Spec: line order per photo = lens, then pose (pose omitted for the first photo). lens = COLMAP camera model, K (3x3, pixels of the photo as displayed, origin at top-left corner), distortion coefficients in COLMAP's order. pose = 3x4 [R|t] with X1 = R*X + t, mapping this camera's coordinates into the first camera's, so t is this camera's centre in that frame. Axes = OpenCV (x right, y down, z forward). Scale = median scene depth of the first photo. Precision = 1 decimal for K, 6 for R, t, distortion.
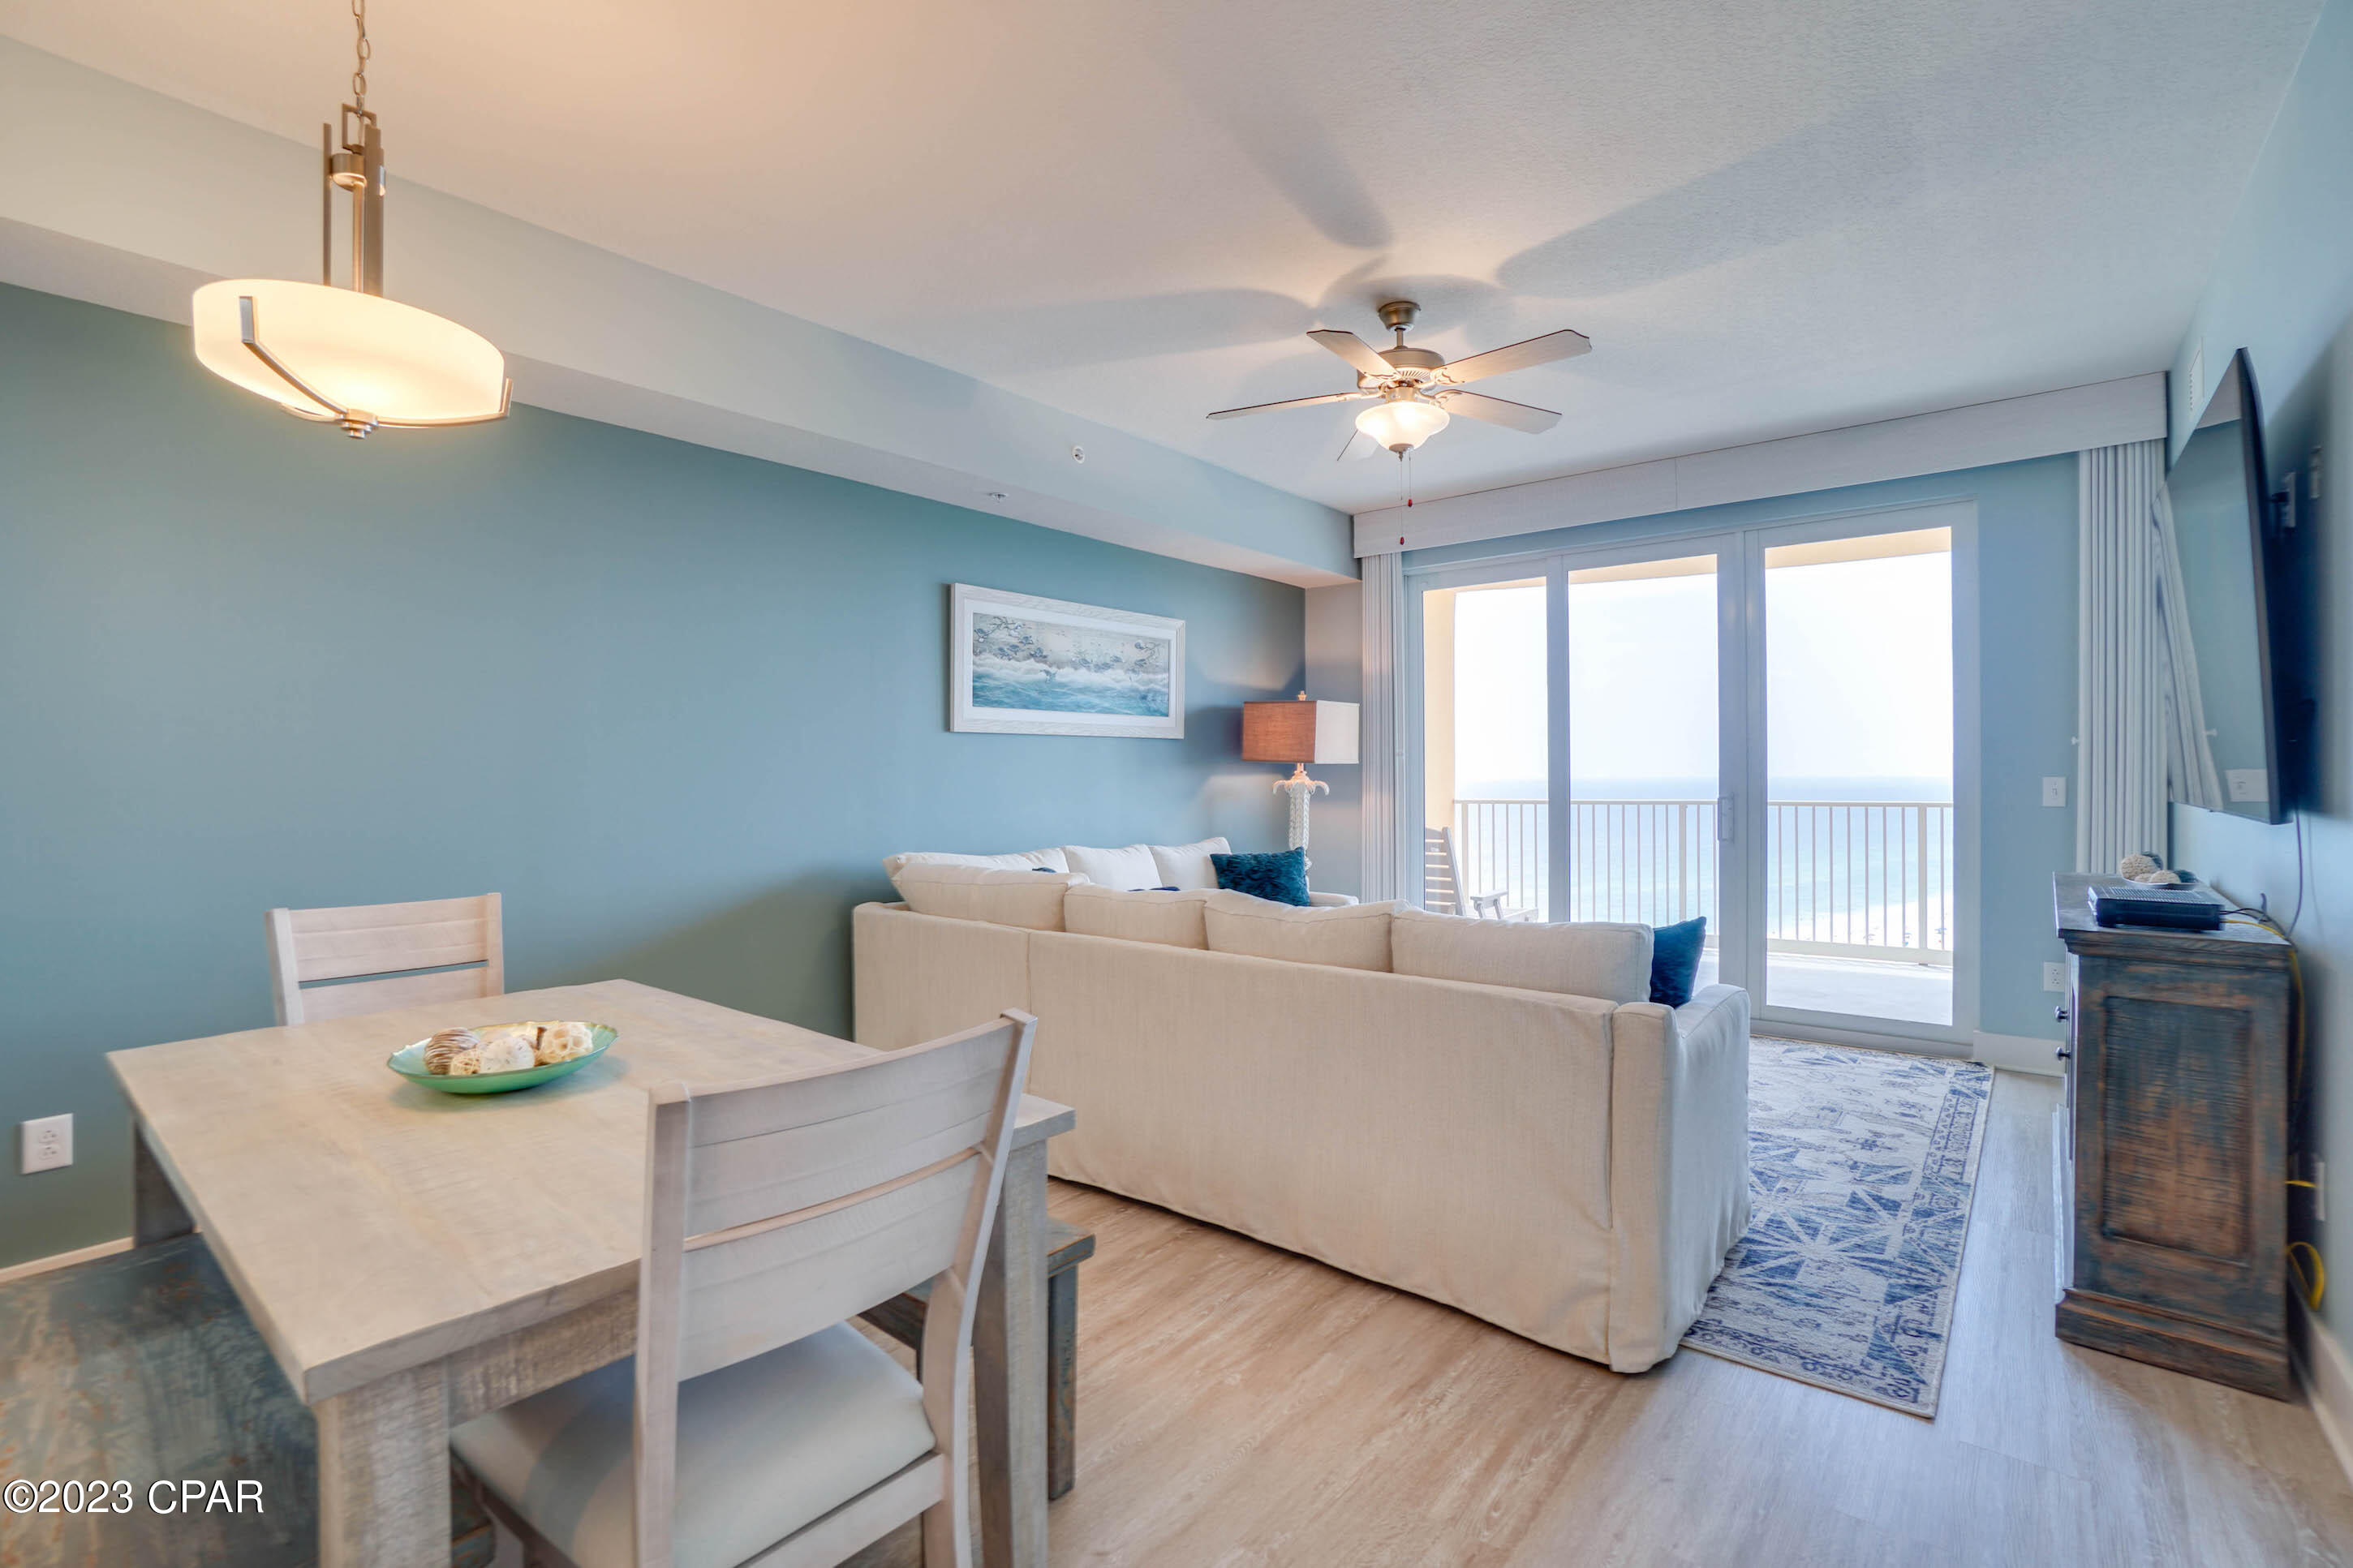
lens RADIAL K [[1074.8, 0, 1162.0], [0, 1074.8, 772.8], [0, 0, 1]] dist [-0.061970, 0.021584]
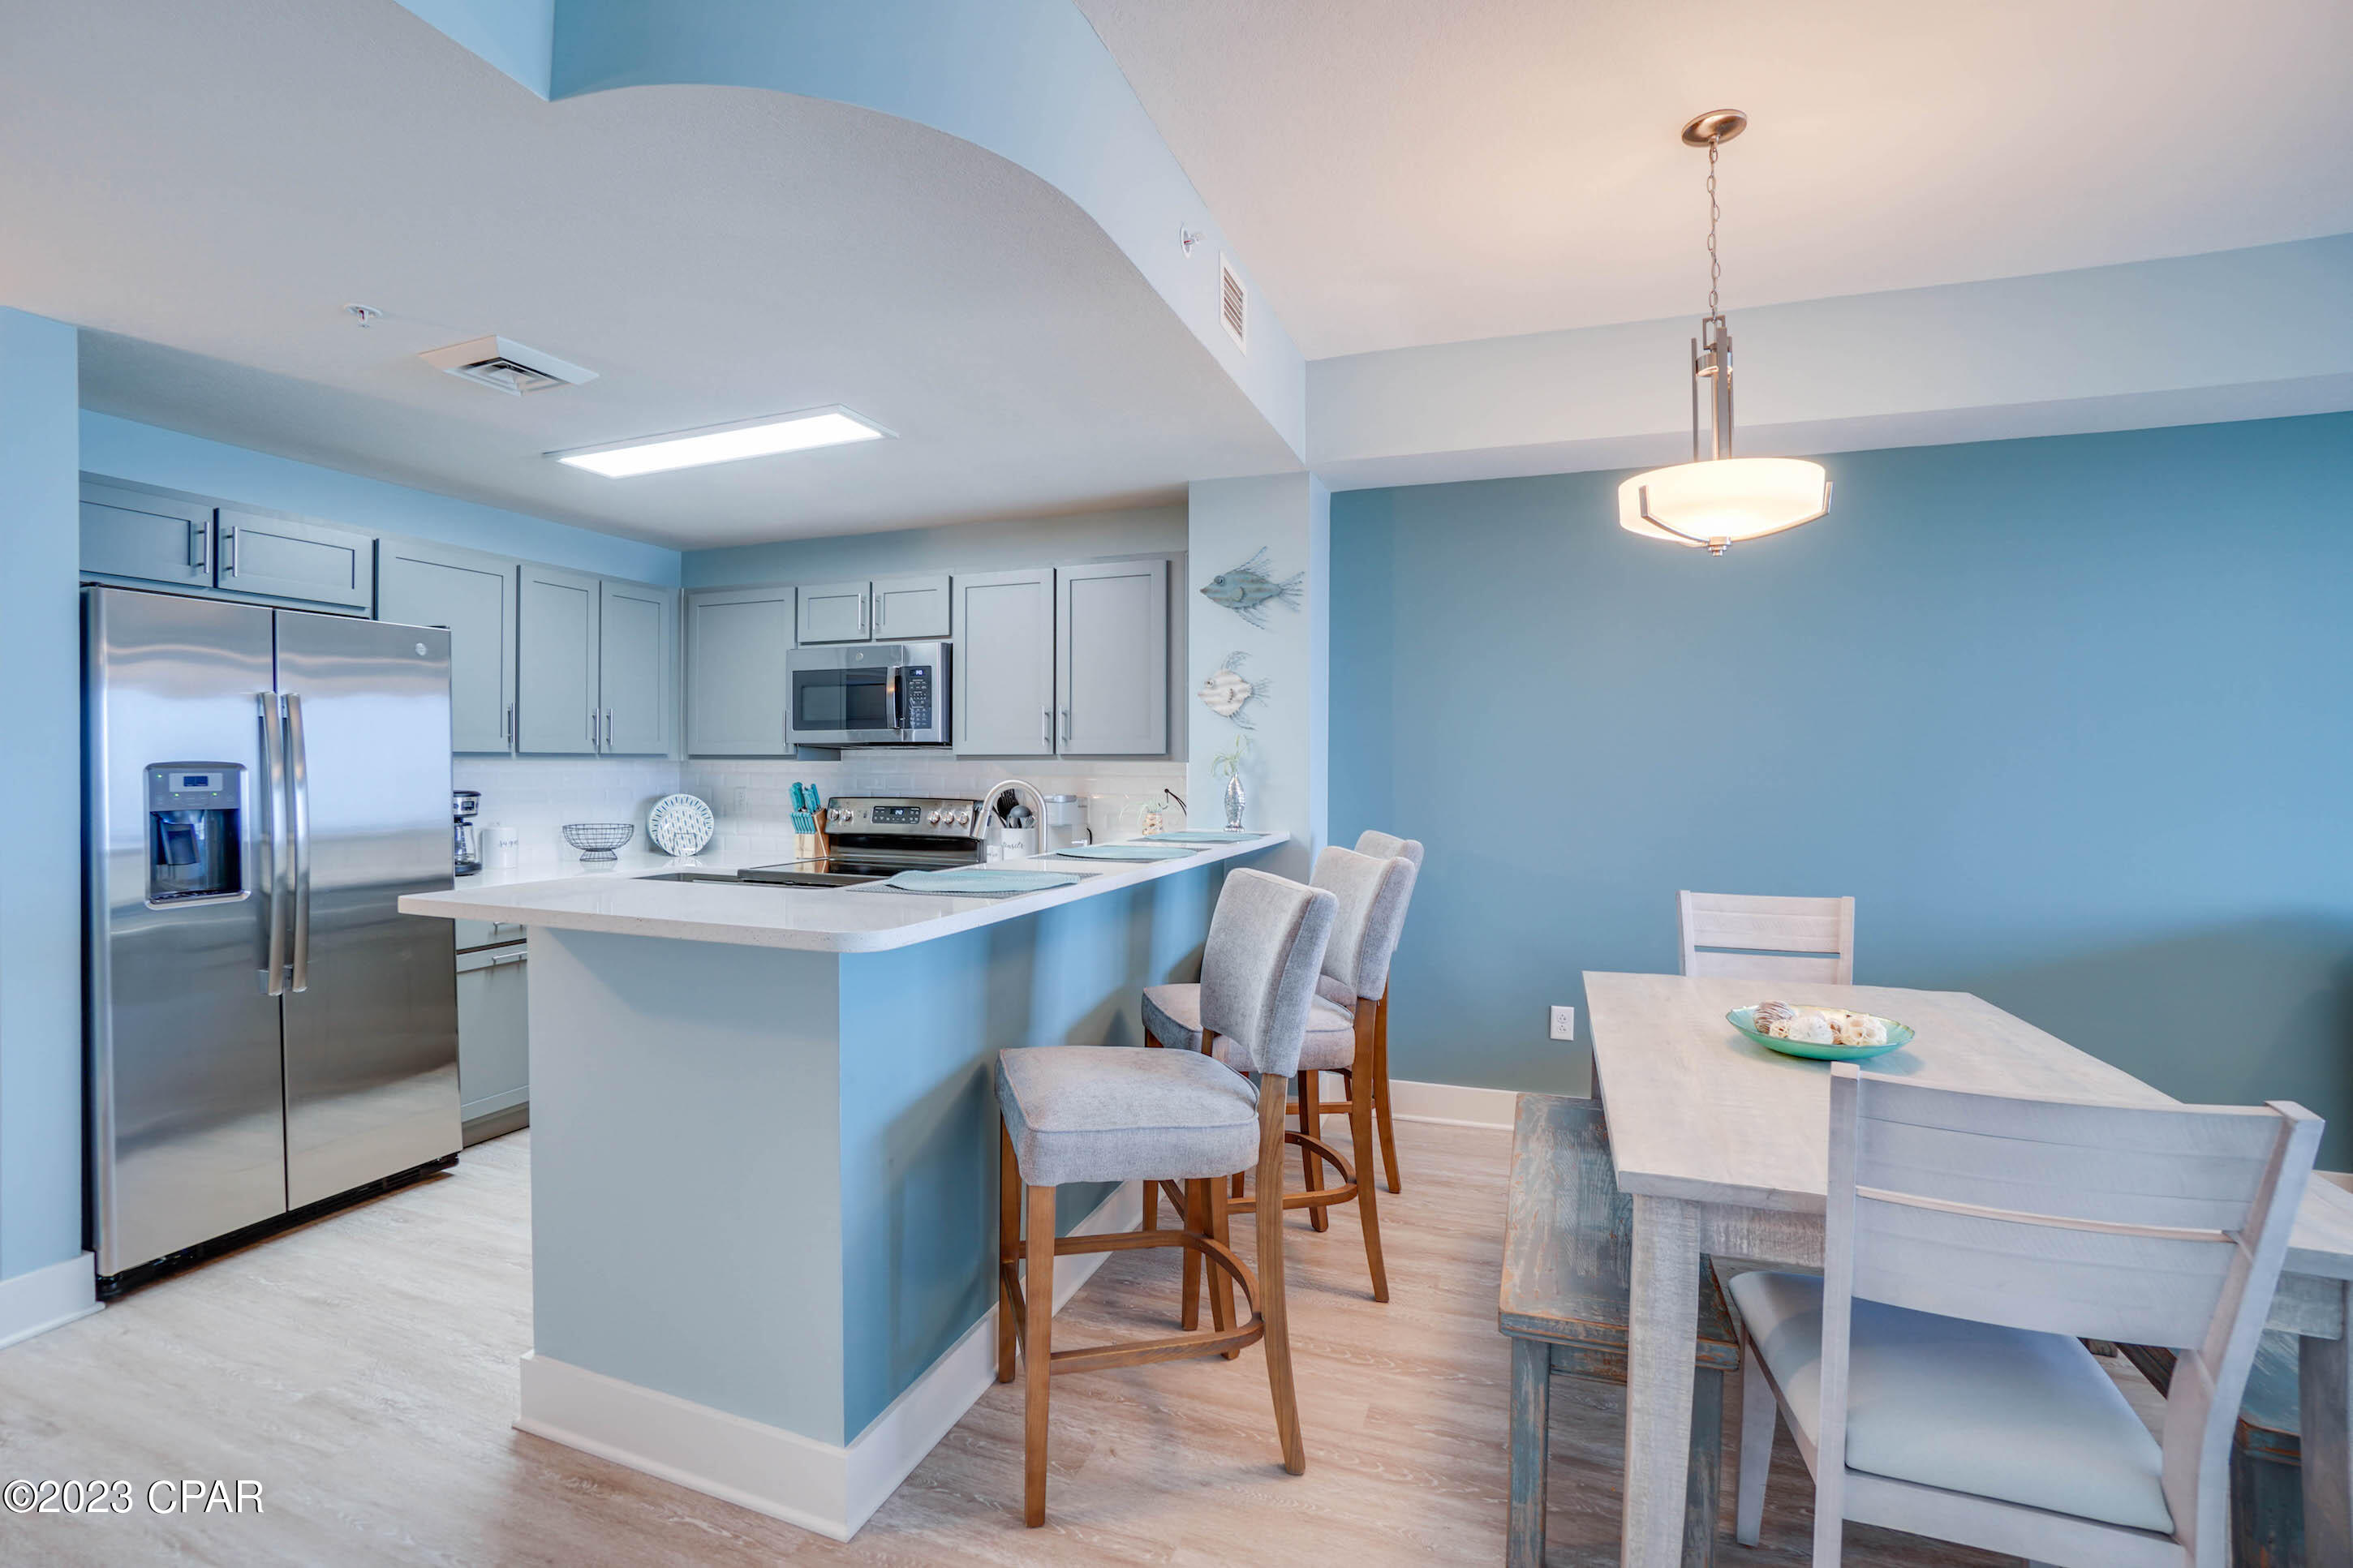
lens RADIAL K [[1074.8, 0, 1162.0], [0, 1074.8, 772.8], [0, 0, 1]] dist [-0.061970, 0.021584]
pose [[0.345157, 0.017657, -0.938379, 0.340895], [-0.005894, 0.999844, 0.016645, -0.067487], [0.938527, -0.000215, 0.345207, -0.201073]]
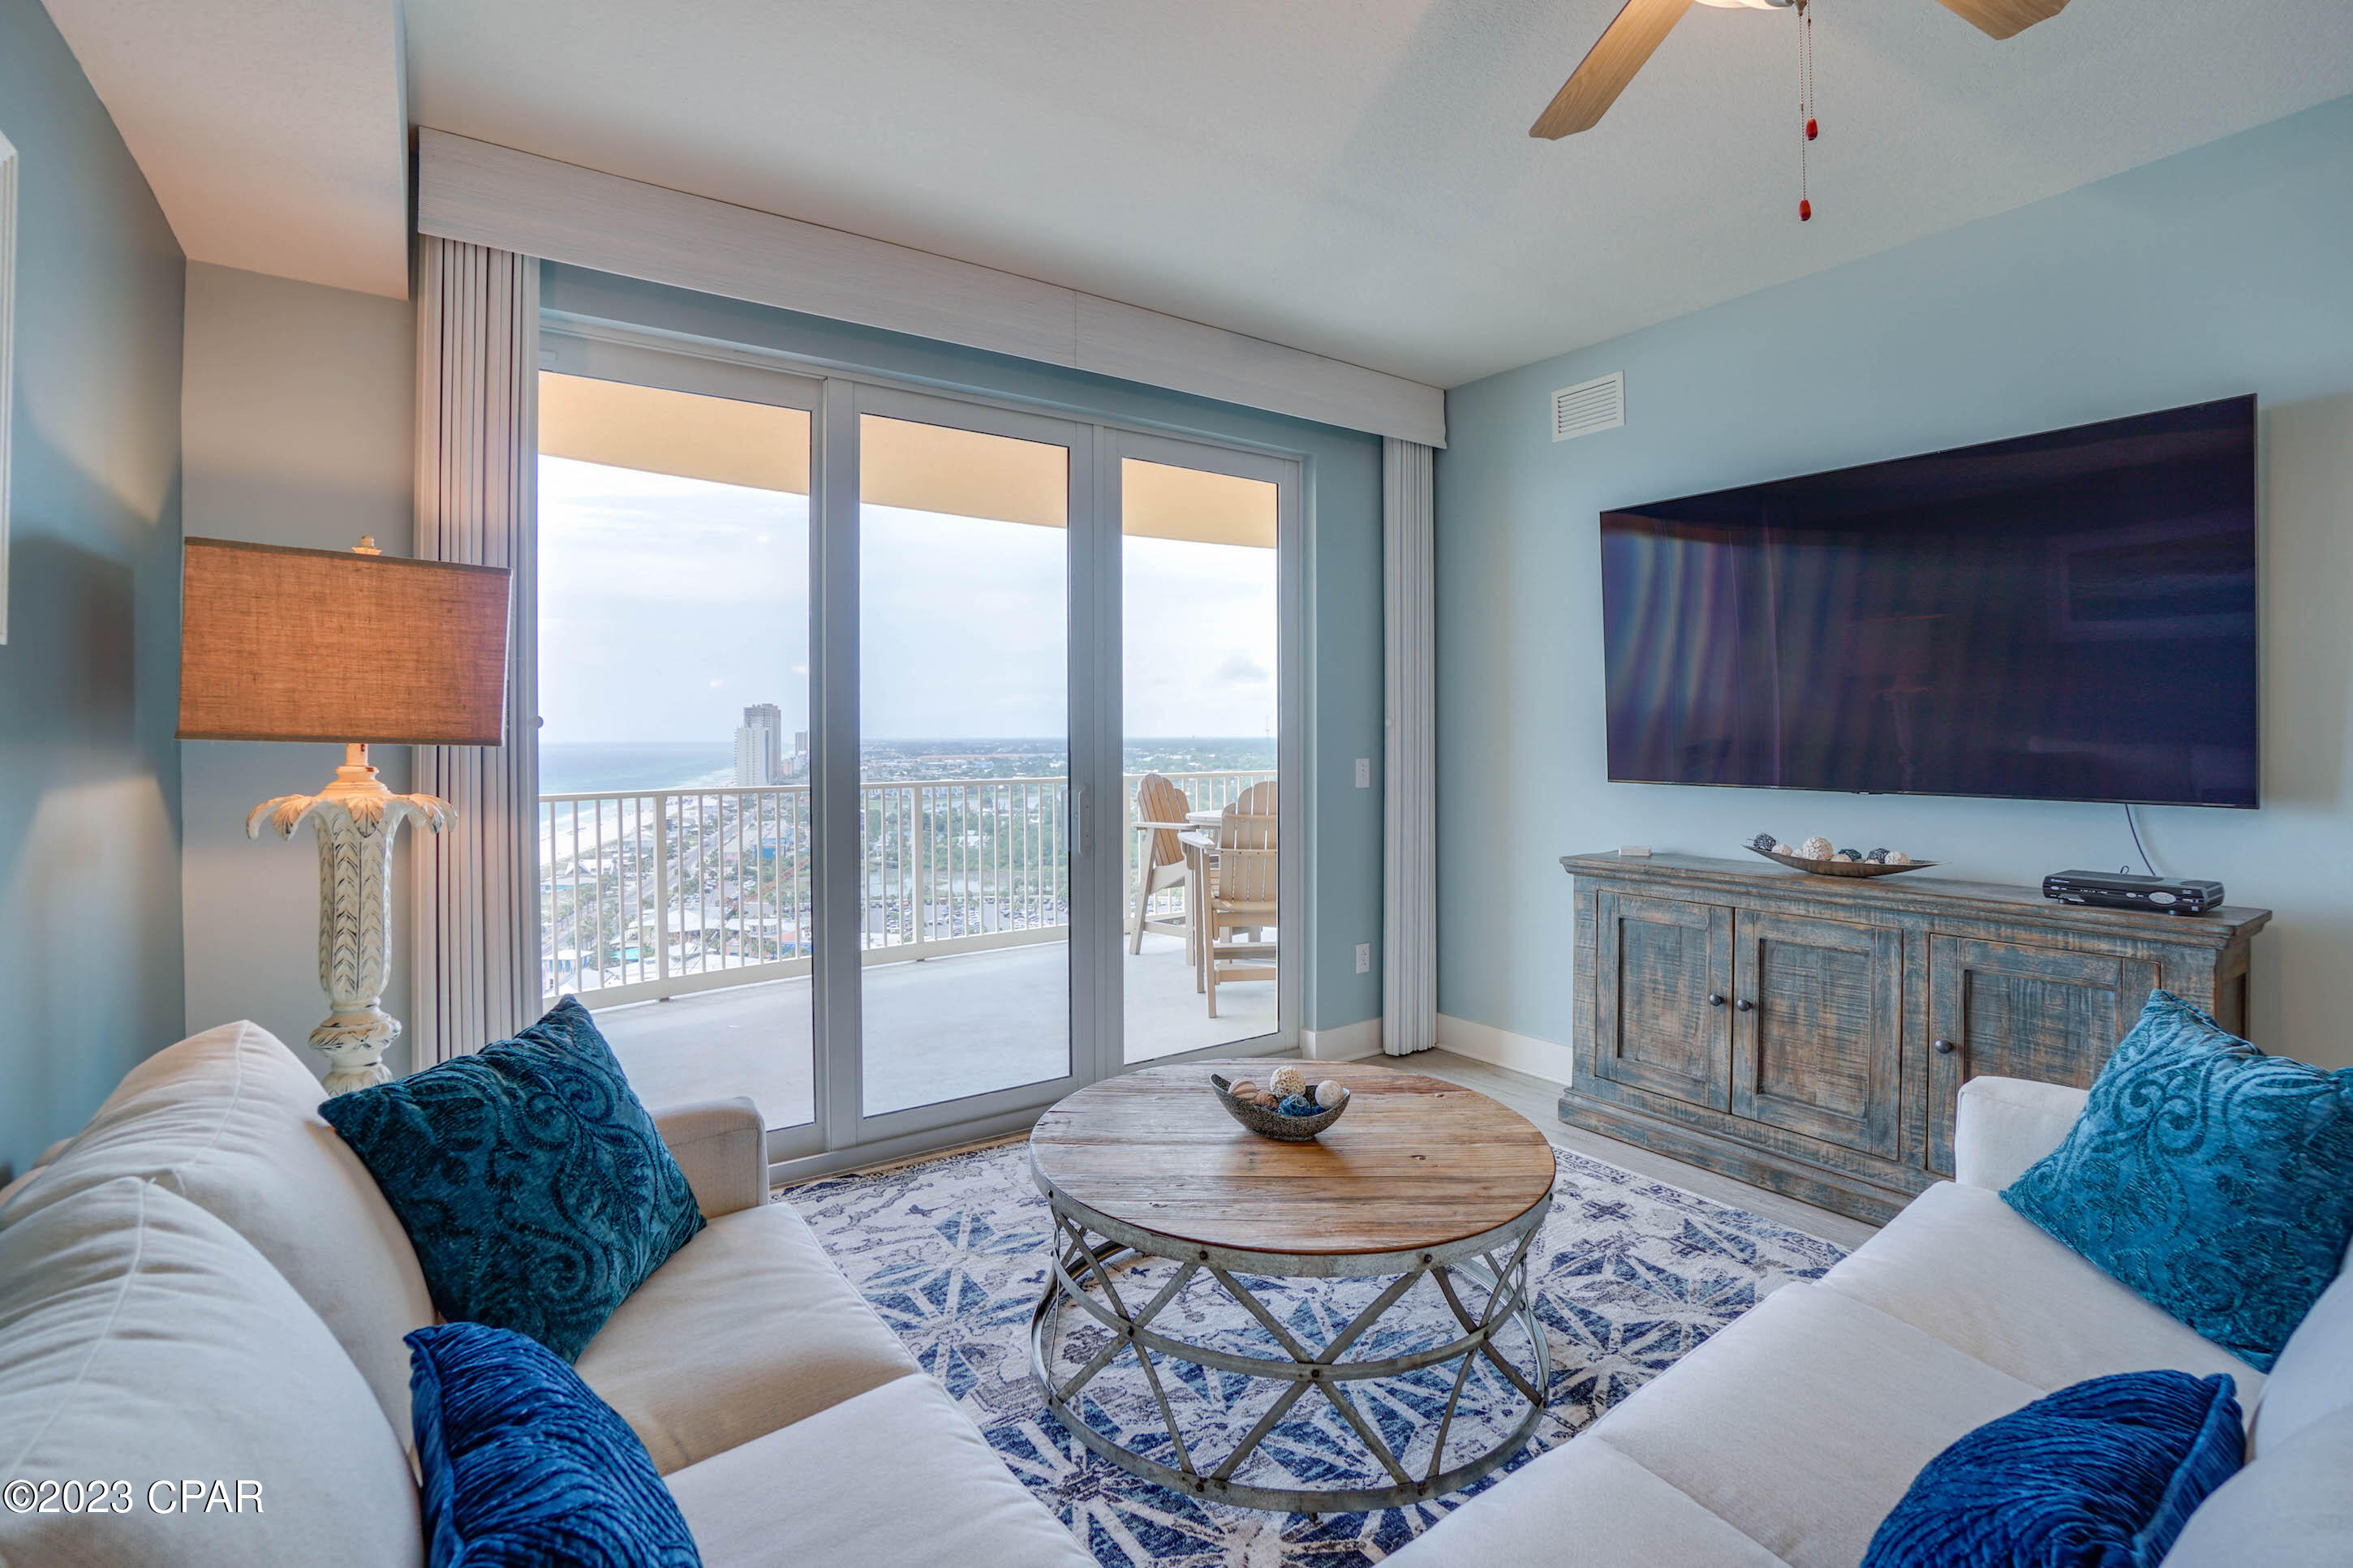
lens RADIAL K [[1056.2, 0, 1177.2], [0, 1056.2, 735.1], [0, 0, 1]] dist [-0.058893, 0.019663]
pose [[0.258672, 0.002115, 0.965963, -0.076262], [-0.002128, 0.999996, -0.001619, -0.007191], [-0.965963, -0.001637, 0.258675, 0.409821]]
